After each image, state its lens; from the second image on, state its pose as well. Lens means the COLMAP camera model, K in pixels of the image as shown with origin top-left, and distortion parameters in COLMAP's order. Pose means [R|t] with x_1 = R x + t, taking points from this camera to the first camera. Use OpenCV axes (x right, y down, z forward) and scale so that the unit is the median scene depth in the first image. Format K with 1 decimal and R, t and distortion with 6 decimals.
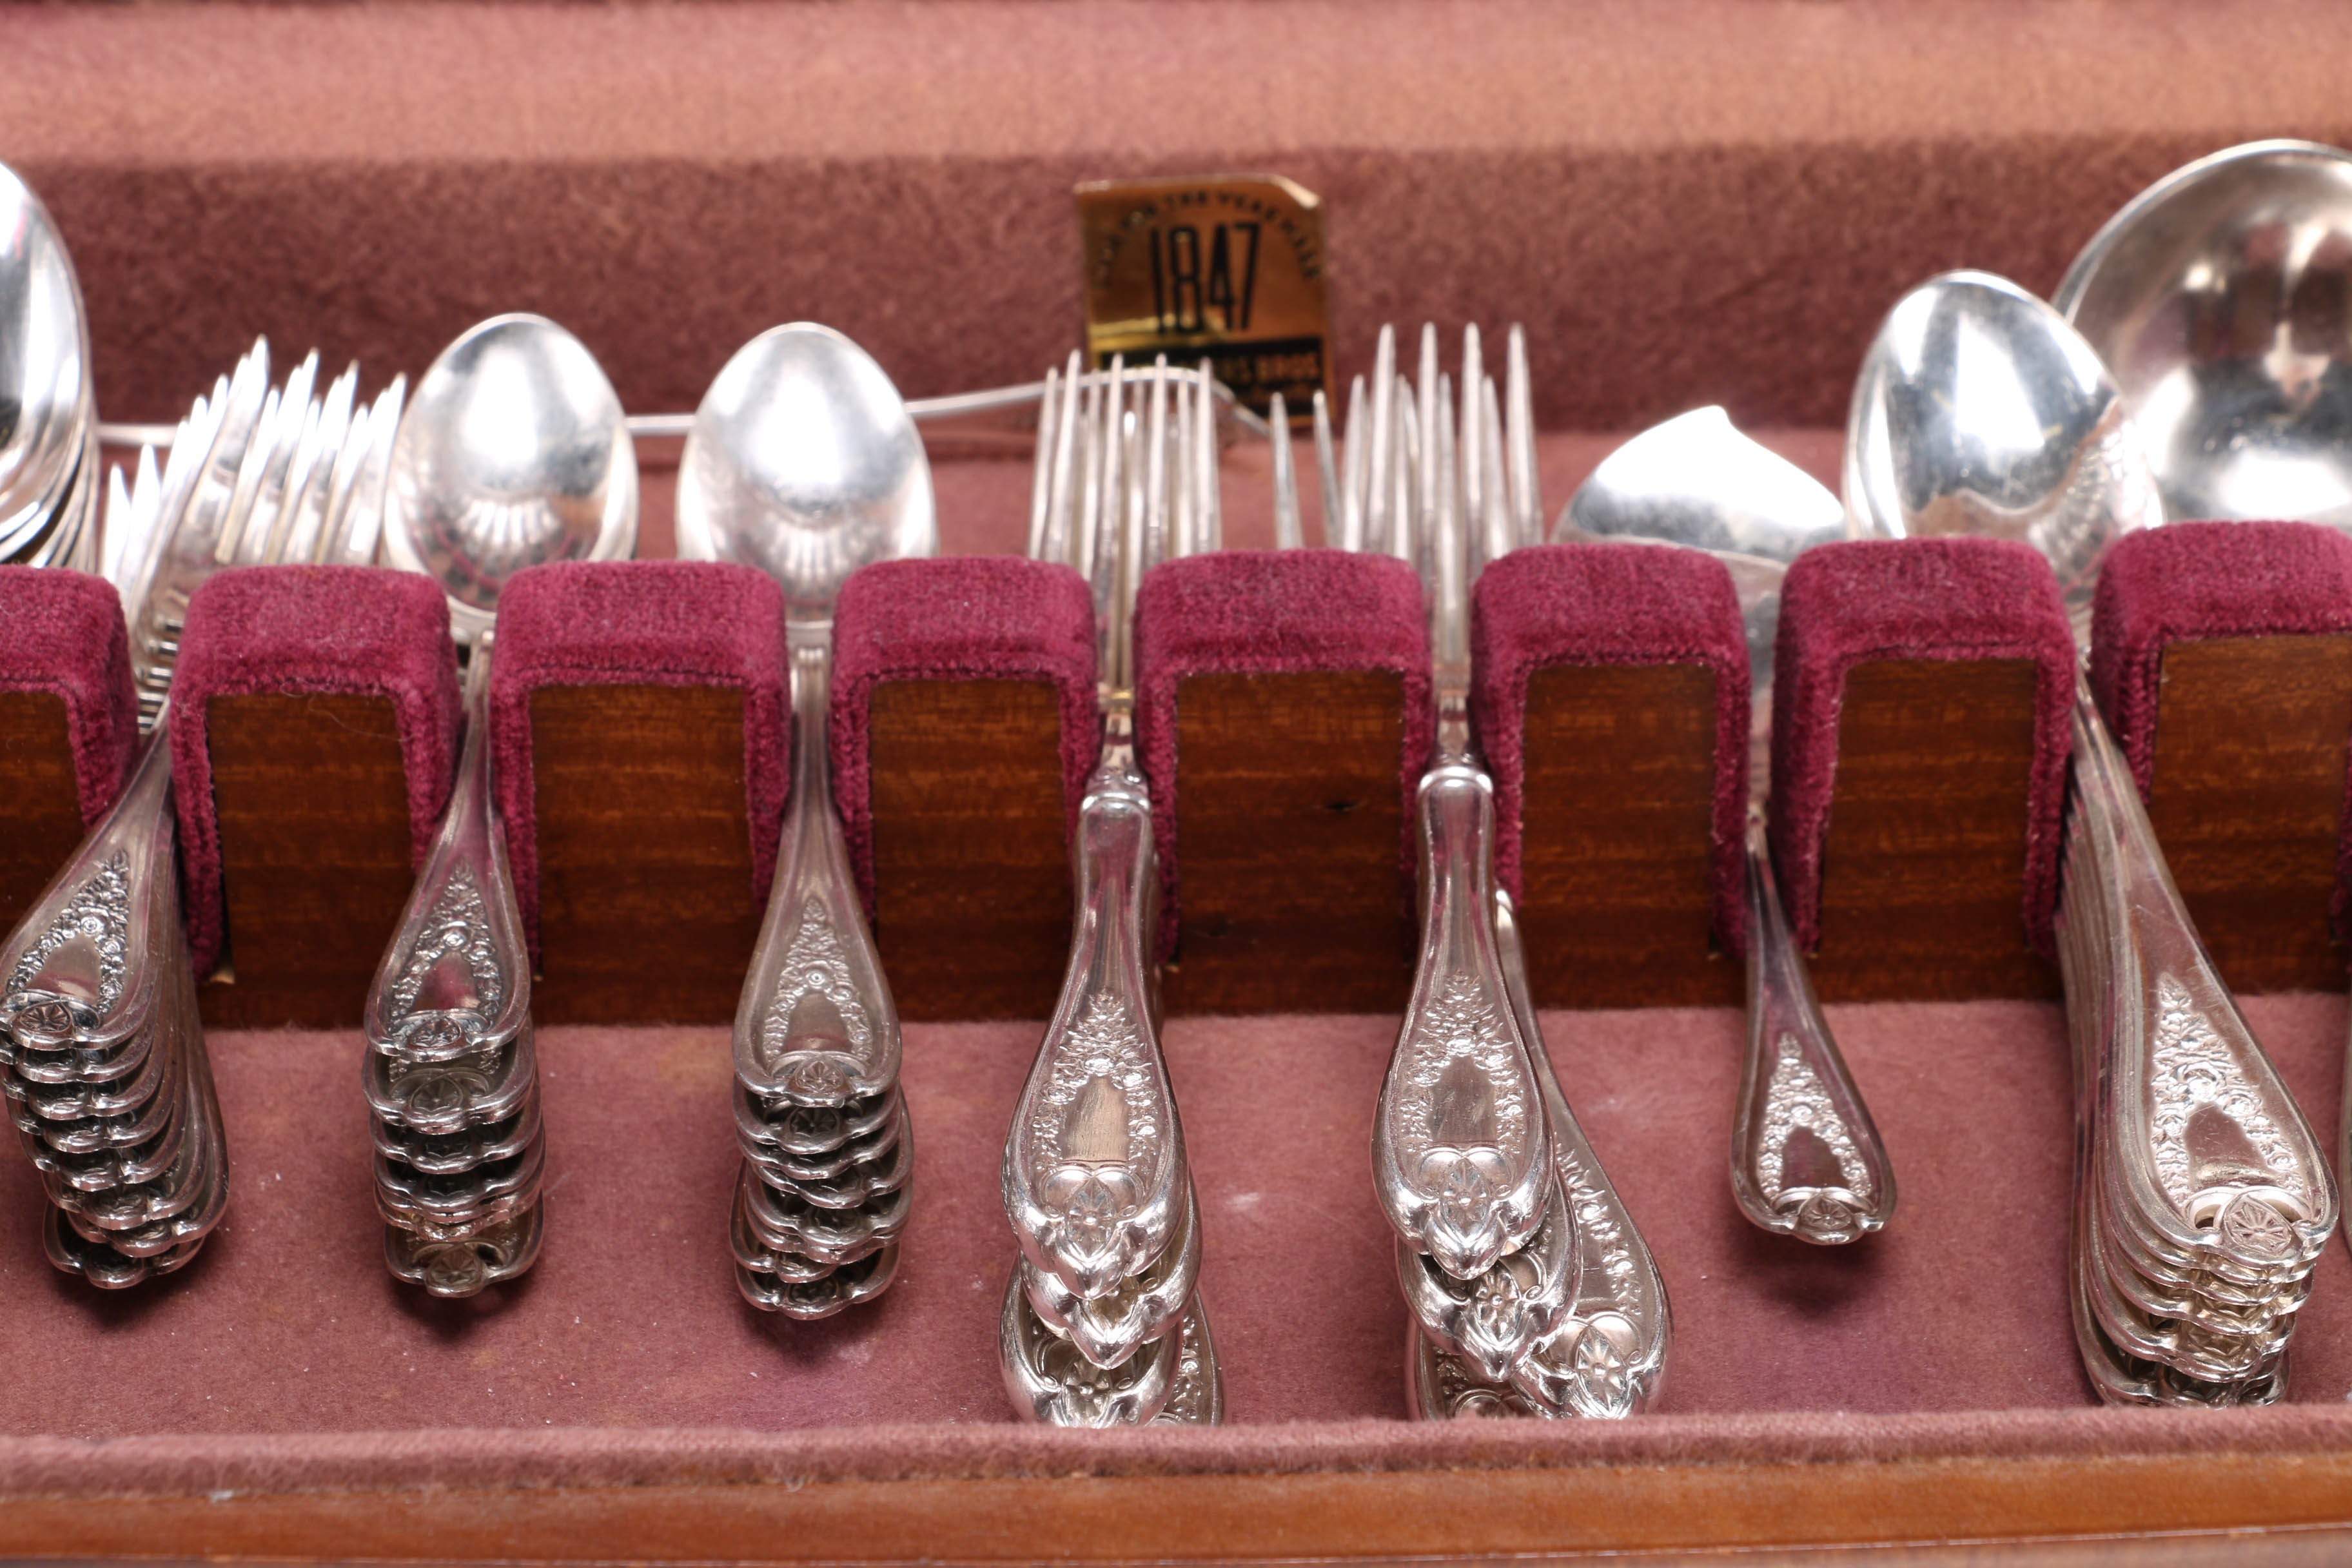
lens RADIAL K [[6346.3, 0, 1175.9], [0, 6346.3, 780.9], [0, 0, 1]] dist [0.308624, 0.000000]
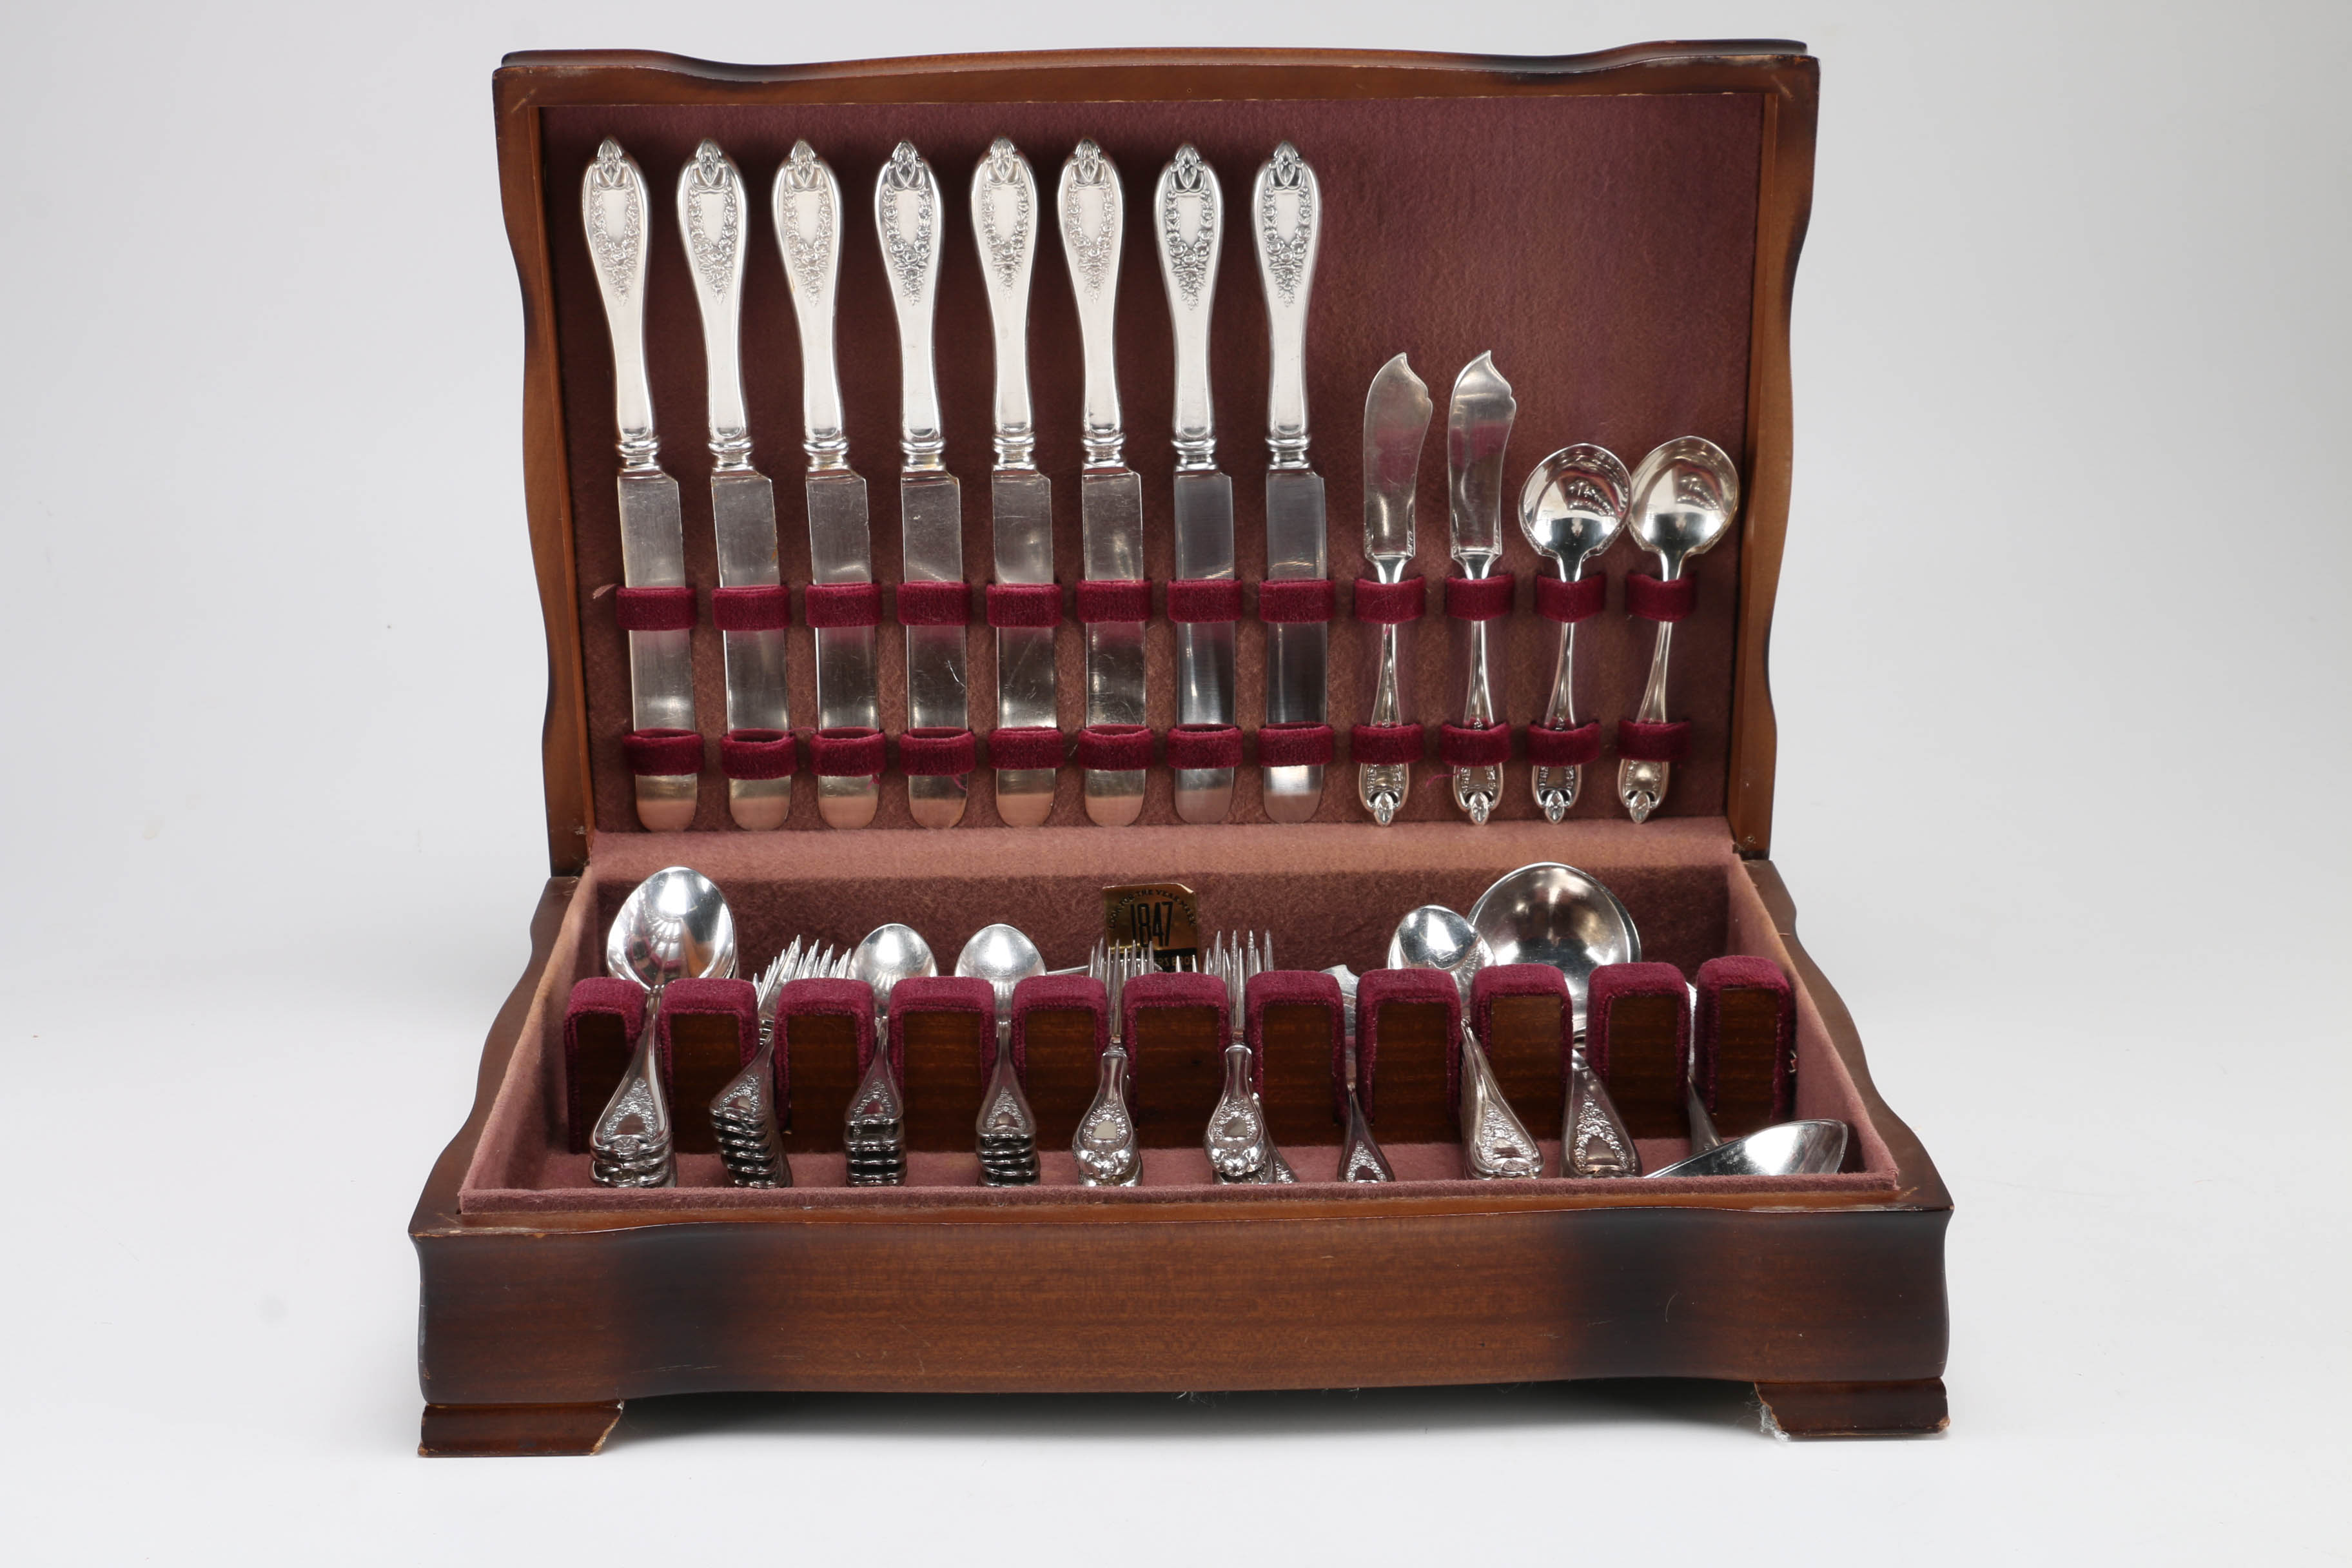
lens RADIAL K [[3746.5, 0, 1172.6], [0, 3746.5, 702.2], [0, 0, 1]] dist [0.032670, 0.000000]
pose [[0.999989, -0.003845, -0.002683, 0.020418], [0.002955, 0.961162, -0.275969, 0.299976], [0.003639, 0.275958, 0.961163, -0.594957]]
